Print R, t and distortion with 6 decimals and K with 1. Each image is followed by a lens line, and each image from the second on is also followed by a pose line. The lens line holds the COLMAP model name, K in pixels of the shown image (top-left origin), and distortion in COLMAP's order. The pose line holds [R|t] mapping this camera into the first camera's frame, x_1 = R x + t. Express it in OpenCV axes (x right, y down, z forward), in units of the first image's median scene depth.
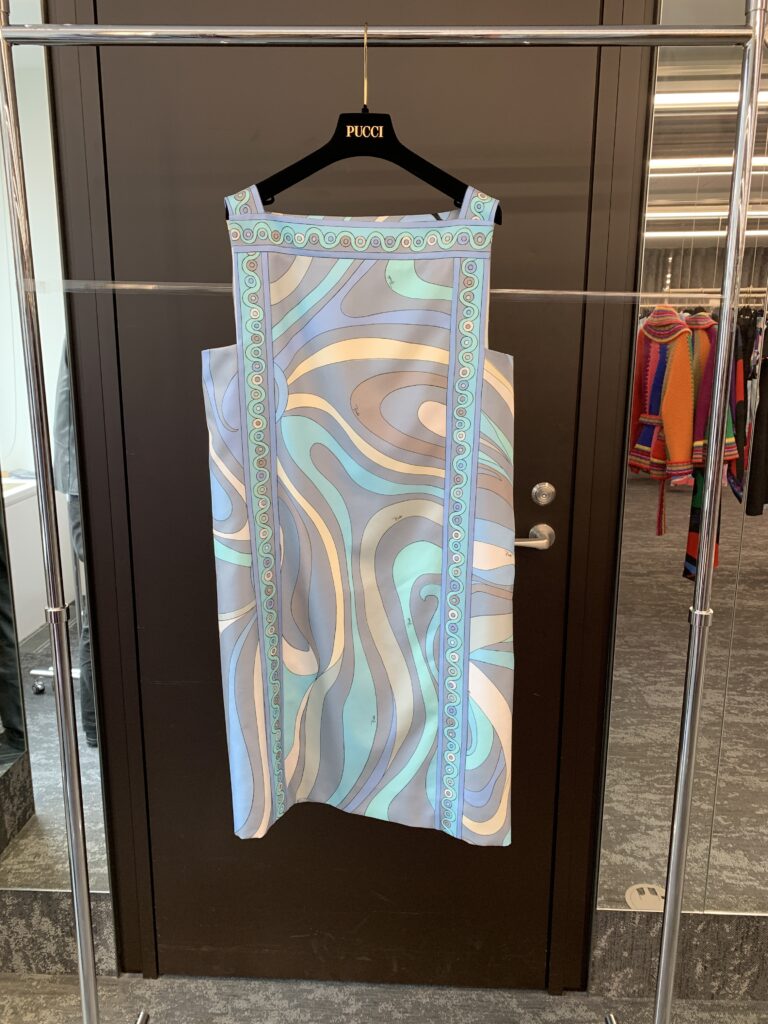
lens RADIAL K [[775.9, 0, 388.0], [0, 775.9, 525.7], [0, 0, 1]] dist [-0.004456, -0.003291]
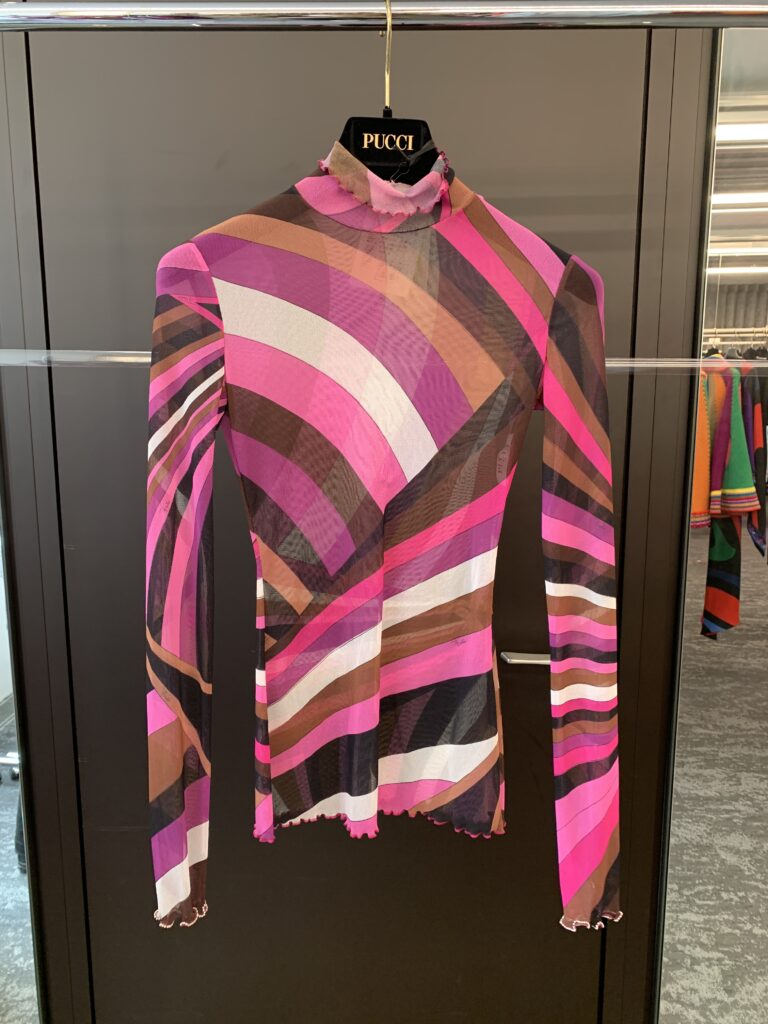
lens RADIAL K [[772.2, 0, 378.7], [0, 772.2, 516.4], [0, 0, 1]] dist [-0.000185, -0.005144]
pose [[0.999976, -0.006762, -0.001149, -0.005663], [0.006696, 0.998706, -0.050417, -0.050351], [0.001488, 0.050408, 0.998728, 0.110449]]
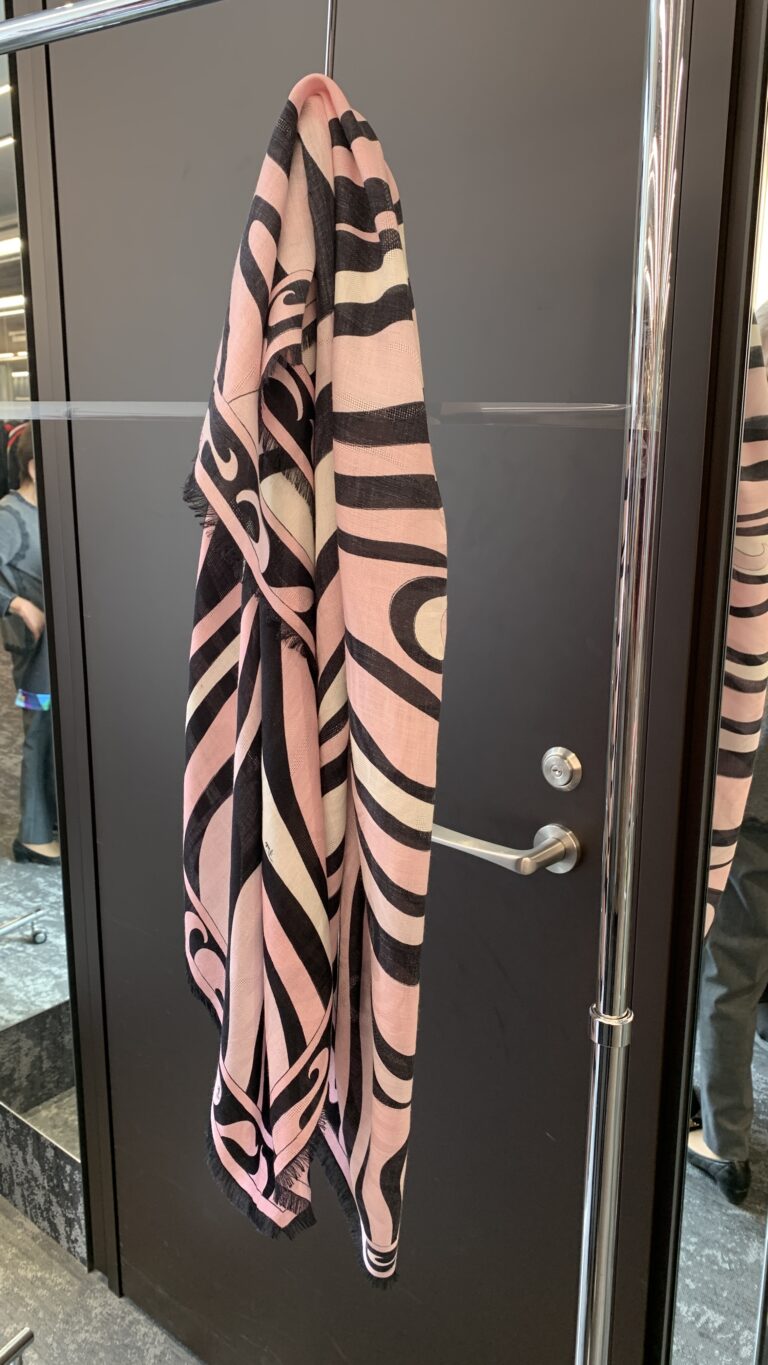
lens RADIAL K [[1048.7, 0, 384.0], [0, 1048.7, 682.5], [0, 0, 1]] dist [0.005706, 0.002414]
pose [[0.774804, 0.132284, -0.618207, 0.304865], [-0.135053, 0.989924, 0.042562, -0.063738], [0.617608, 0.050513, 0.784862, 0.203711]]
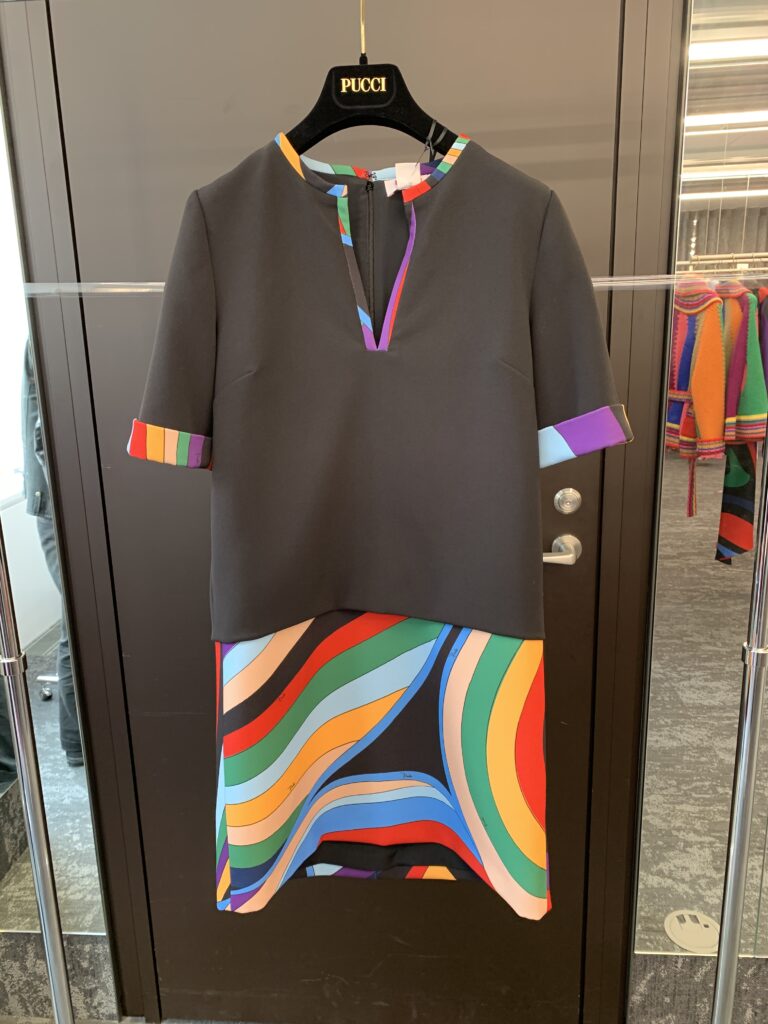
lens RADIAL K [[772.2, 0, 378.7], [0, 772.2, 516.4], [0, 0, 1]] dist [-0.000185, -0.005144]
pose [[0.998935, -0.021575, -0.040786, 0.010982], [0.022481, 0.999508, 0.021883, -0.027571], [0.040294, -0.022777, 0.998928, 0.060034]]
